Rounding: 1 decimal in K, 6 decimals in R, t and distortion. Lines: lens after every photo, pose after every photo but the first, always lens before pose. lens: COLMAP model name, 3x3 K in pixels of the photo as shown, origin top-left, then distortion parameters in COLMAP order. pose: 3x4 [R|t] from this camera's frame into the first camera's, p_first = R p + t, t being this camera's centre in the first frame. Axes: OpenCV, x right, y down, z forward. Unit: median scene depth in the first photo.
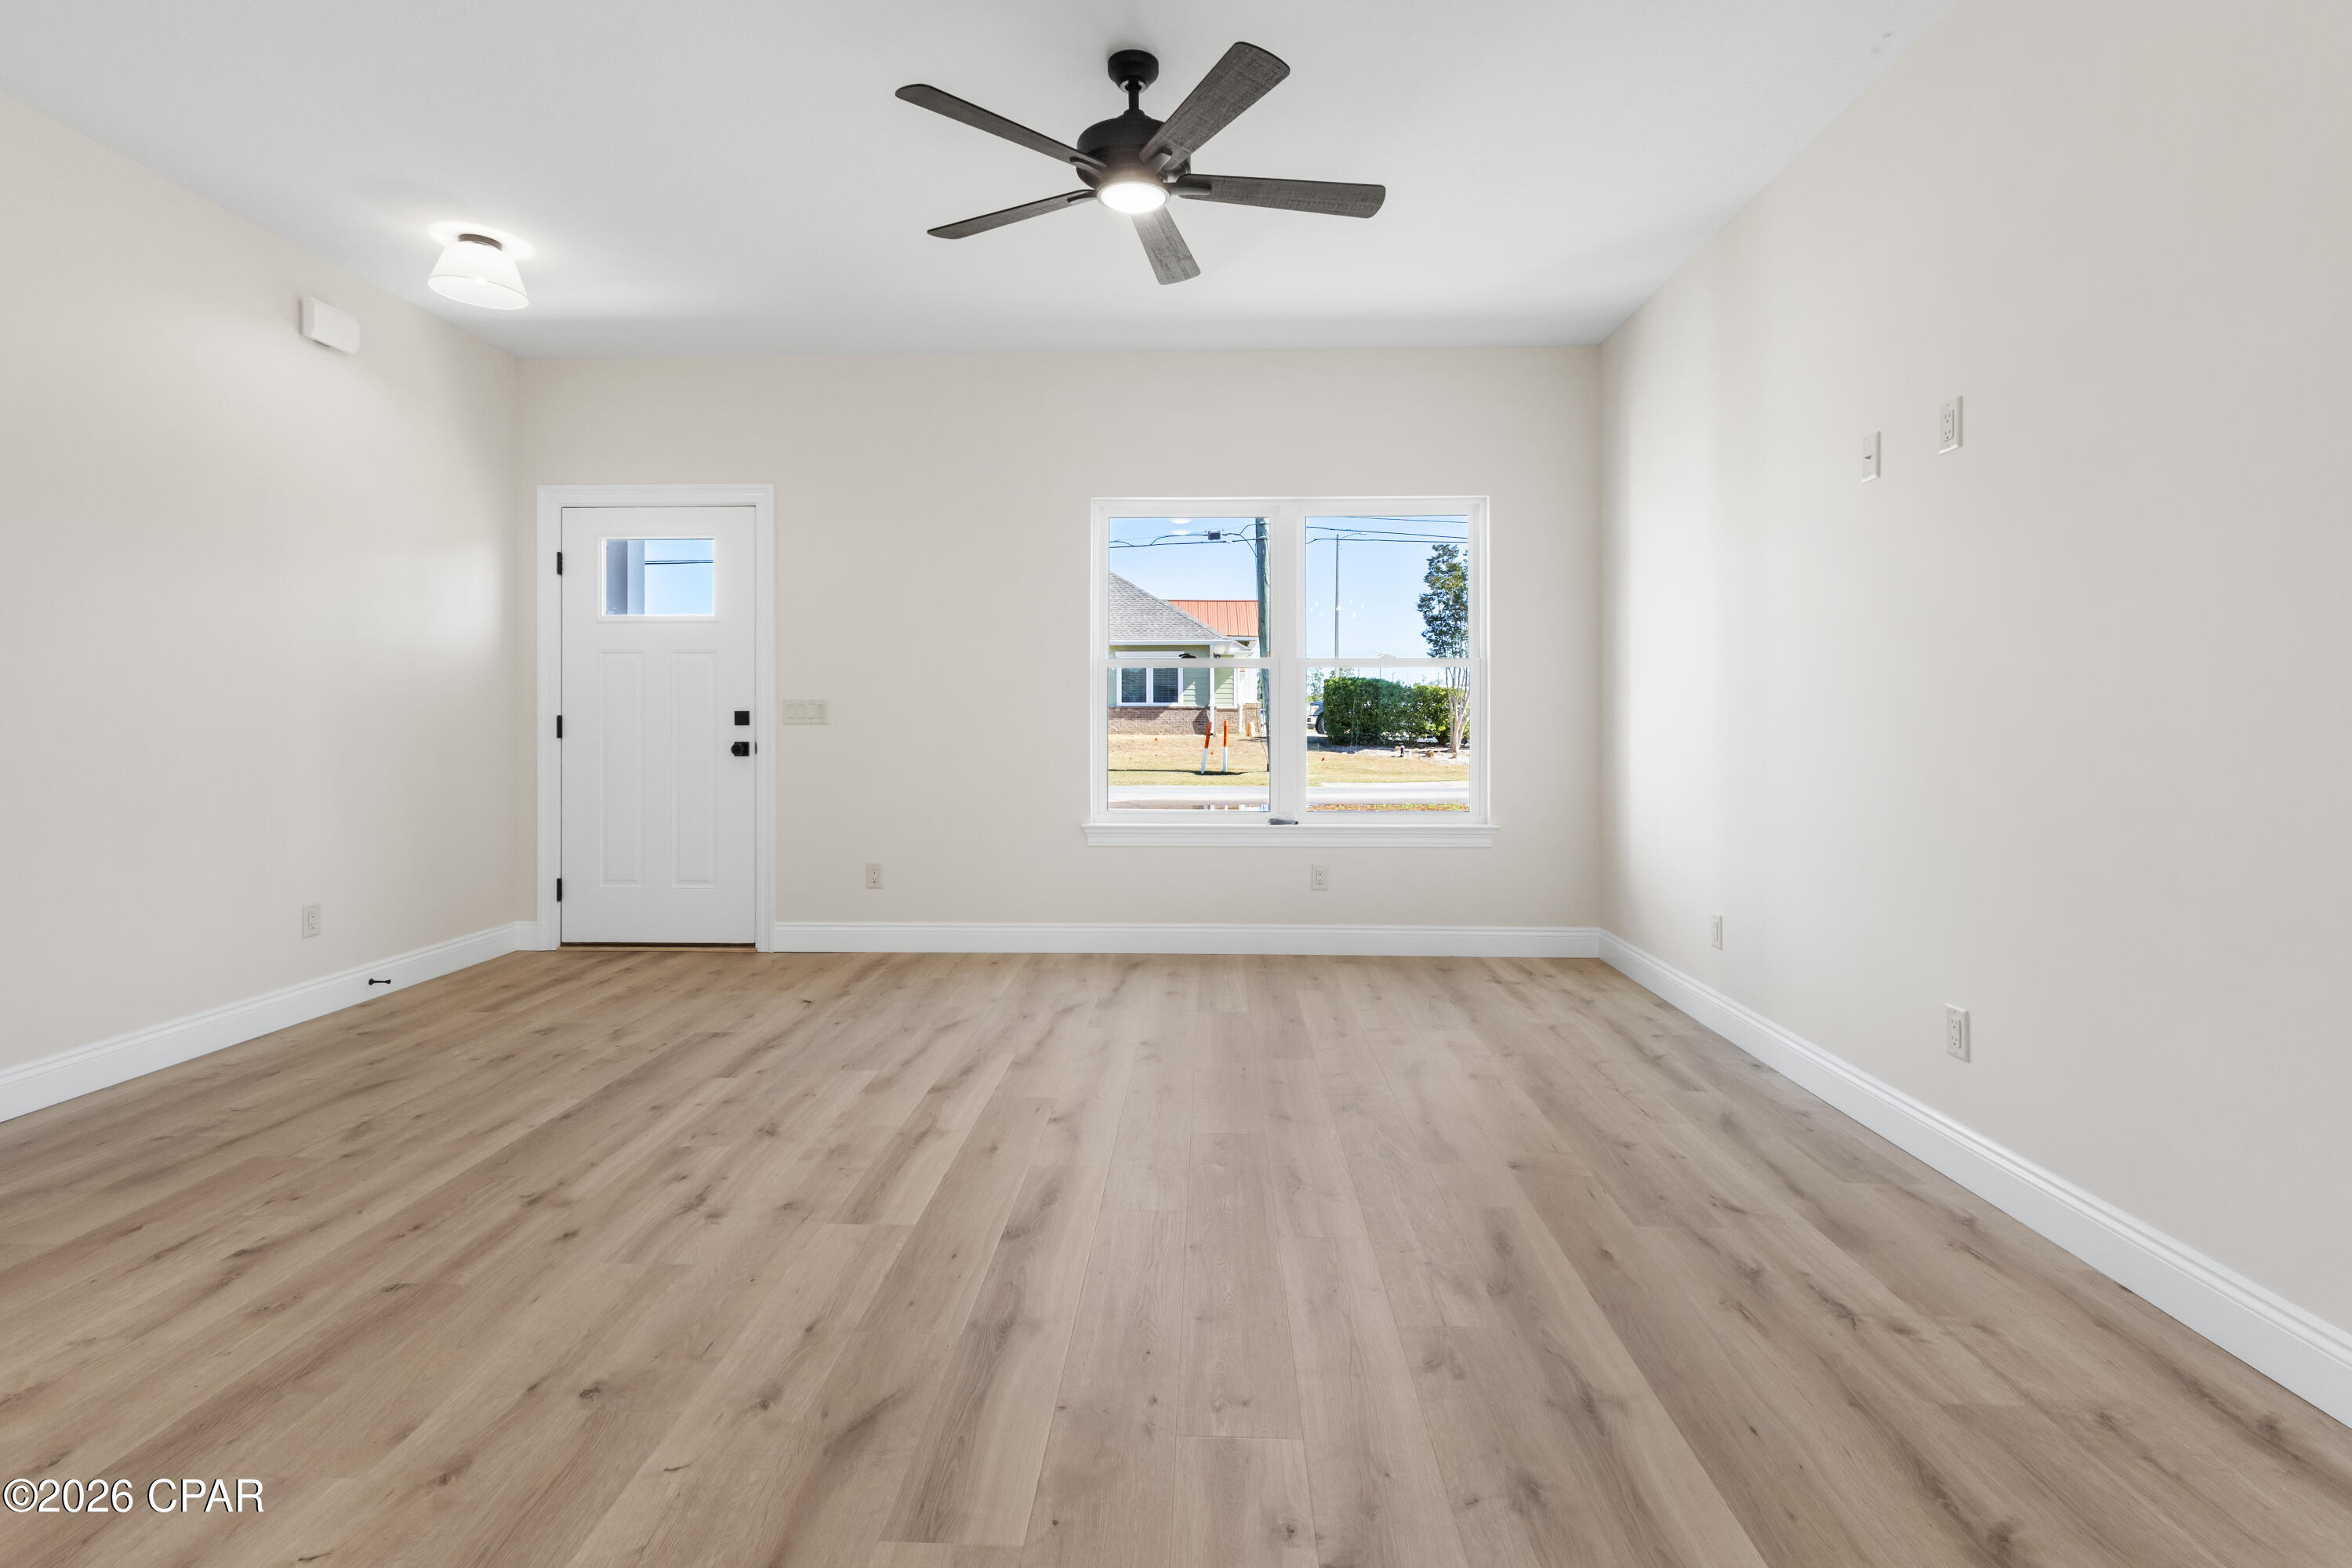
lens RADIAL K [[1099.4, 0, 1179.2], [0, 1099.4, 729.7], [0, 0, 1]] dist [0.001716, 0.000543]
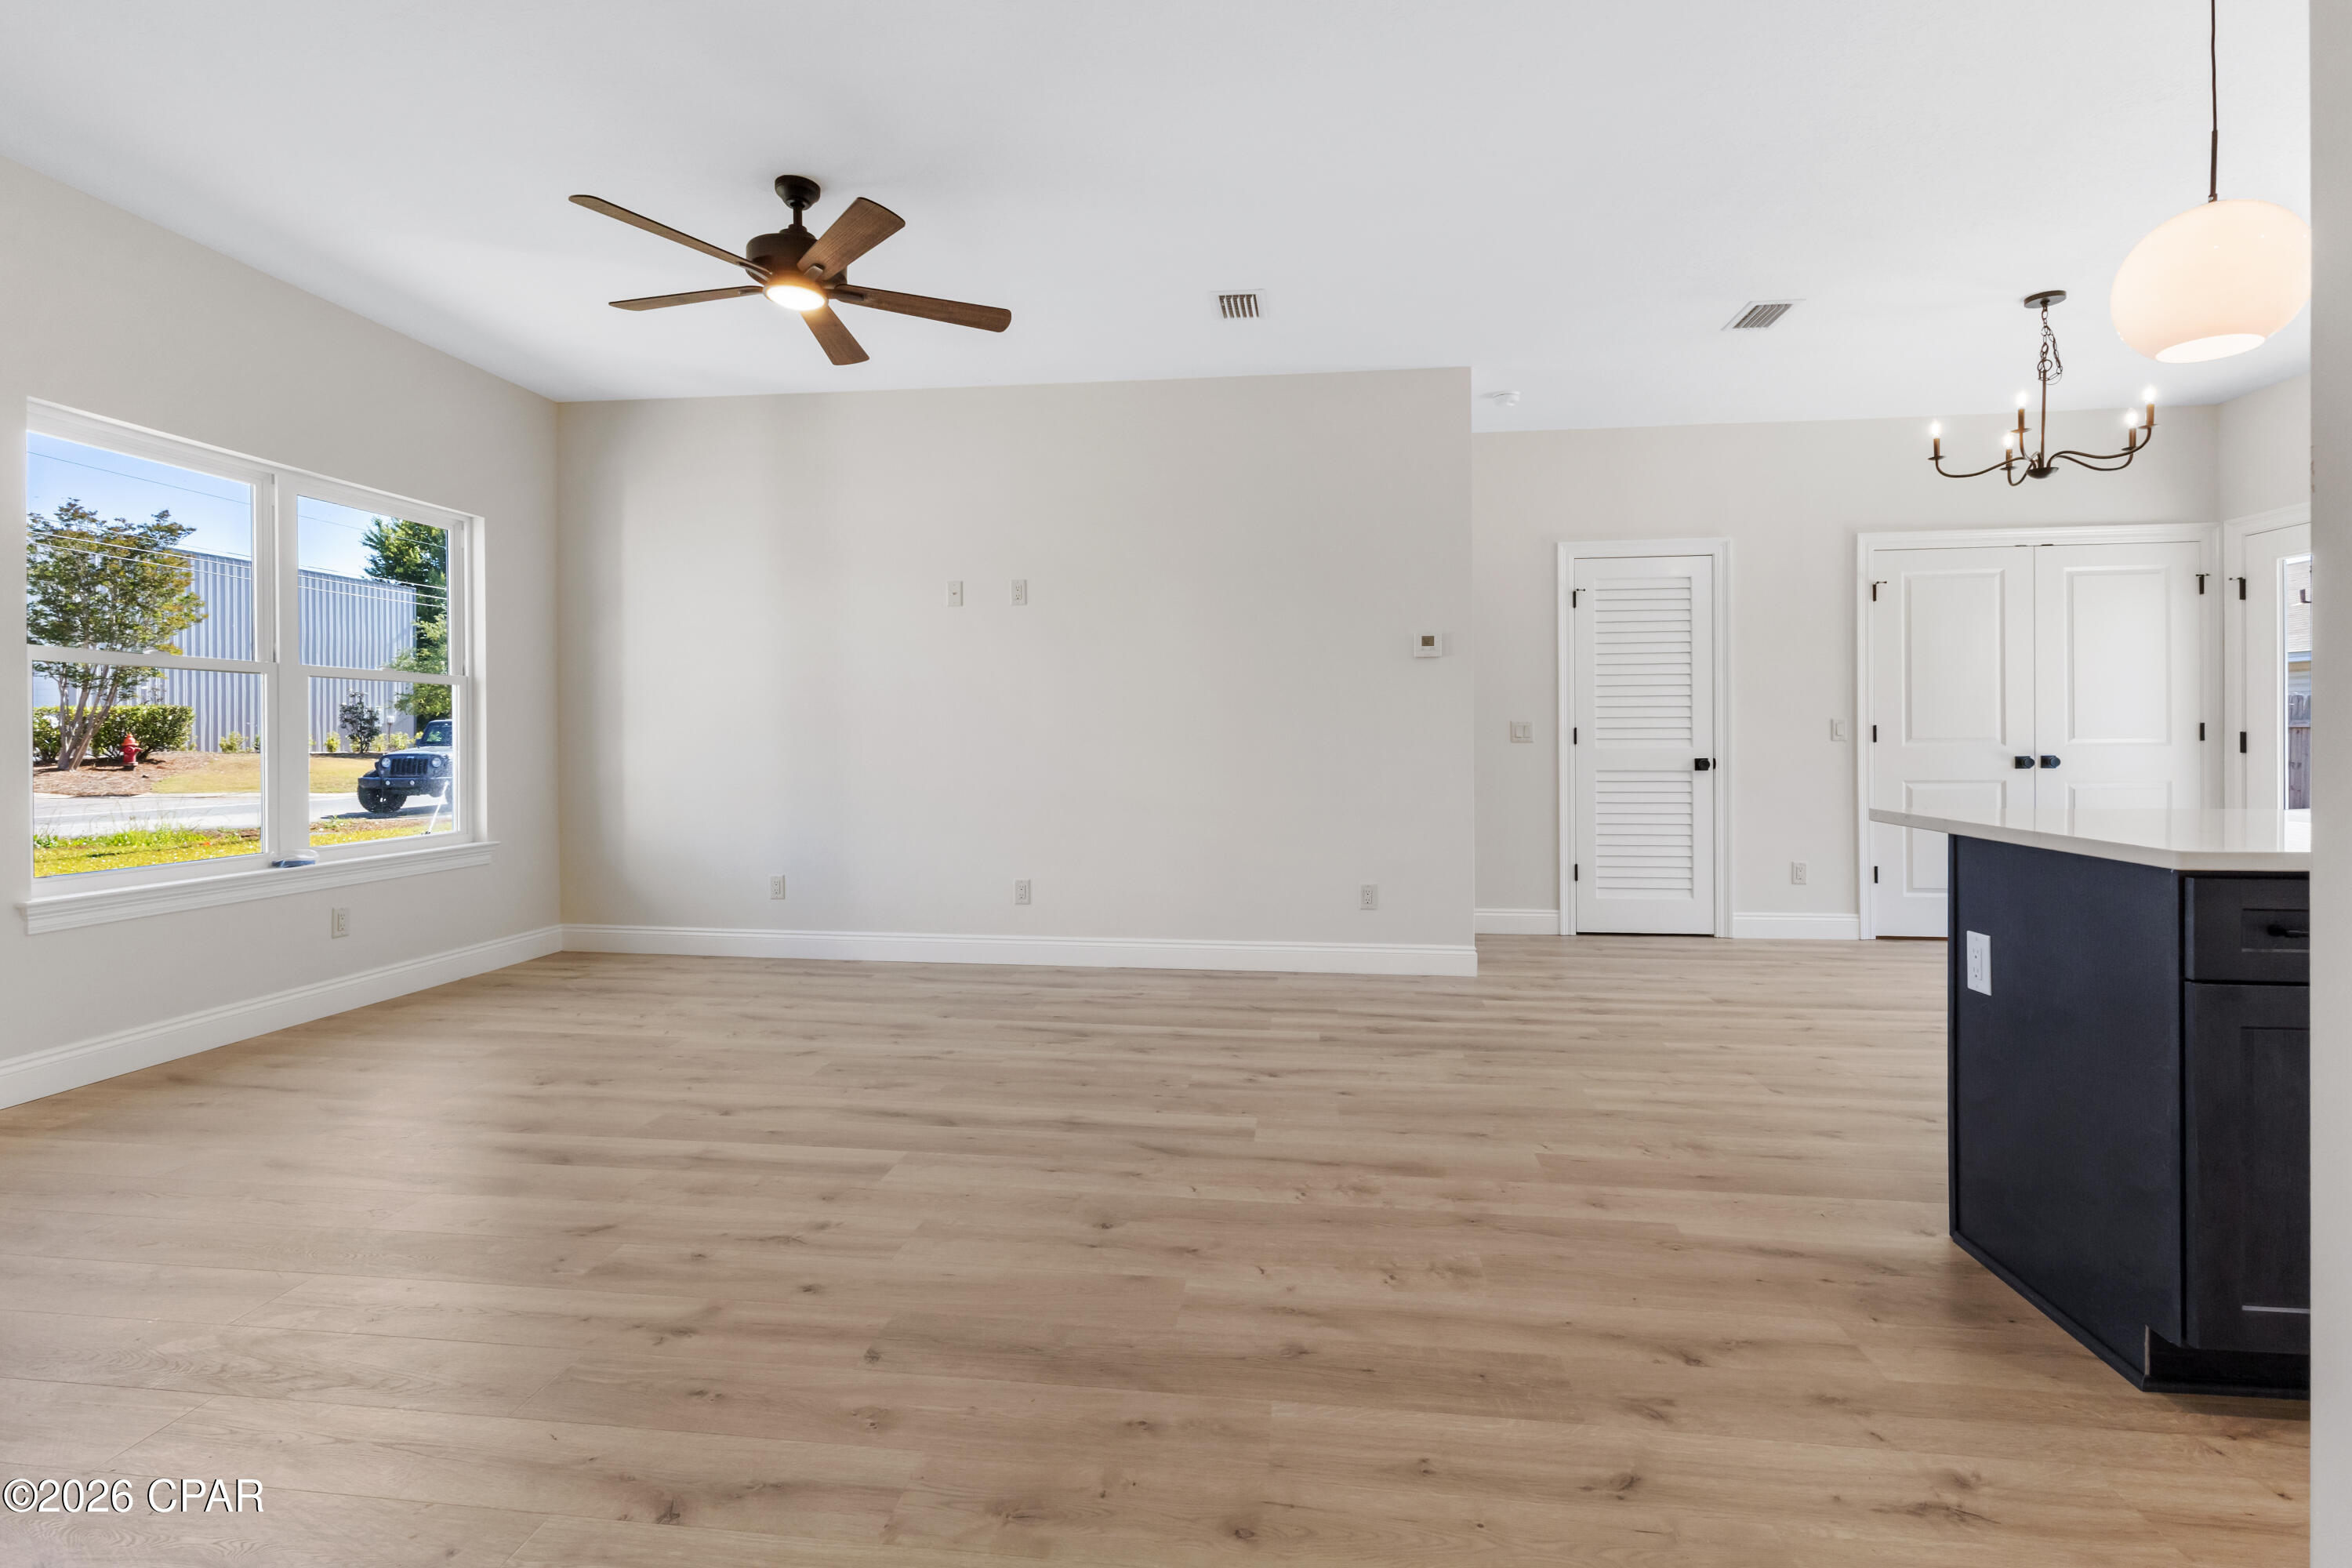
lens RADIAL K [[1099.4, 0, 1179.2], [0, 1099.4, 729.7], [0, 0, 1]] dist [0.001716, 0.000543]
pose [[0.089559, 0.007194, 0.995956, -1.390941], [0.009076, 0.999926, -0.008039, -0.004797], [-0.995940, 0.009759, 0.089487, 0.570351]]
